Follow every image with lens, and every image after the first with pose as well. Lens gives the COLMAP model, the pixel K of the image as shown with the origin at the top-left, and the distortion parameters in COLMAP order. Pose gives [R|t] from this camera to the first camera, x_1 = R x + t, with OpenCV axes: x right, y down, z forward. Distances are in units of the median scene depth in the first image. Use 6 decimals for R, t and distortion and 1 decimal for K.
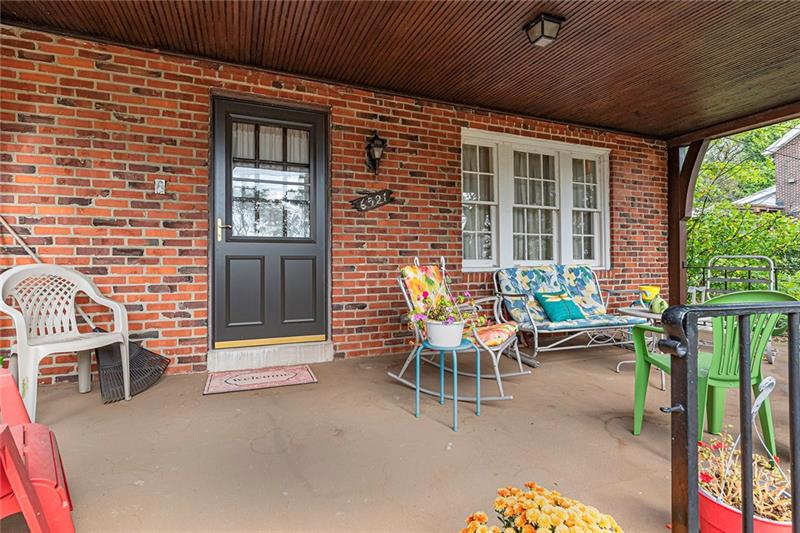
lens RADIAL K [[384.9, 0, 388.7], [0, 384.9, 254.4], [0, 0, 1]] dist [0.001092, -0.002304]
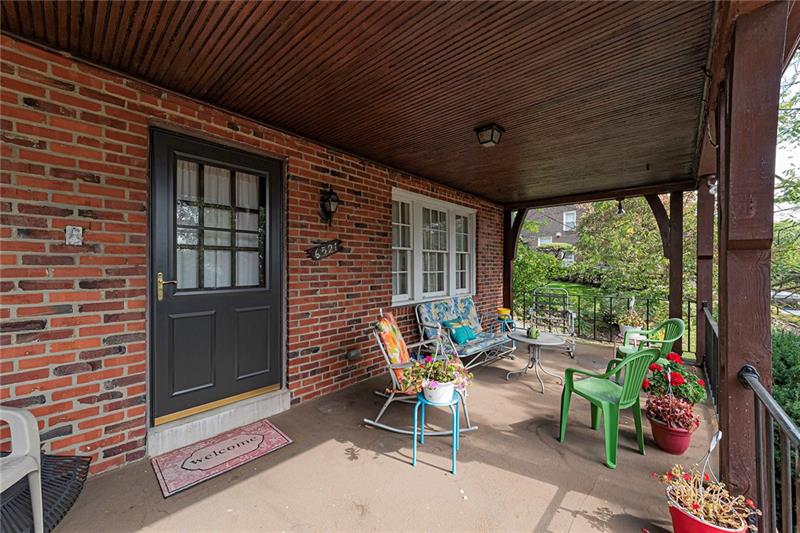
lens RADIAL K [[308.7, 0, 398.5], [0, 308.7, 263.9], [0, 0, 1]] dist [-0.002239, 0.001067]
pose [[0.900189, 0.007472, 0.435435, -0.239370], [-0.013333, 0.999857, 0.010407, -0.115537], [-0.435295, -0.015174, 0.900160, 0.142010]]
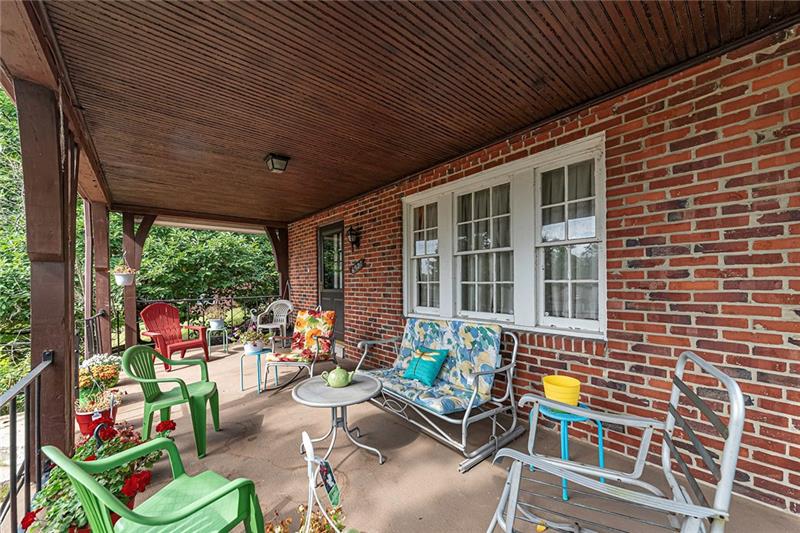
lens RADIAL K [[298.1, 0, 385.5], [0, 298.1, 280.9], [0, 0, 1]] dist [-0.003648, -0.000114]
pose [[0.303881, -0.005059, -0.952696, 1.231188], [0.027854, 0.999606, 0.003576, -0.084286], [0.952303, -0.027623, 0.303903, 0.754636]]
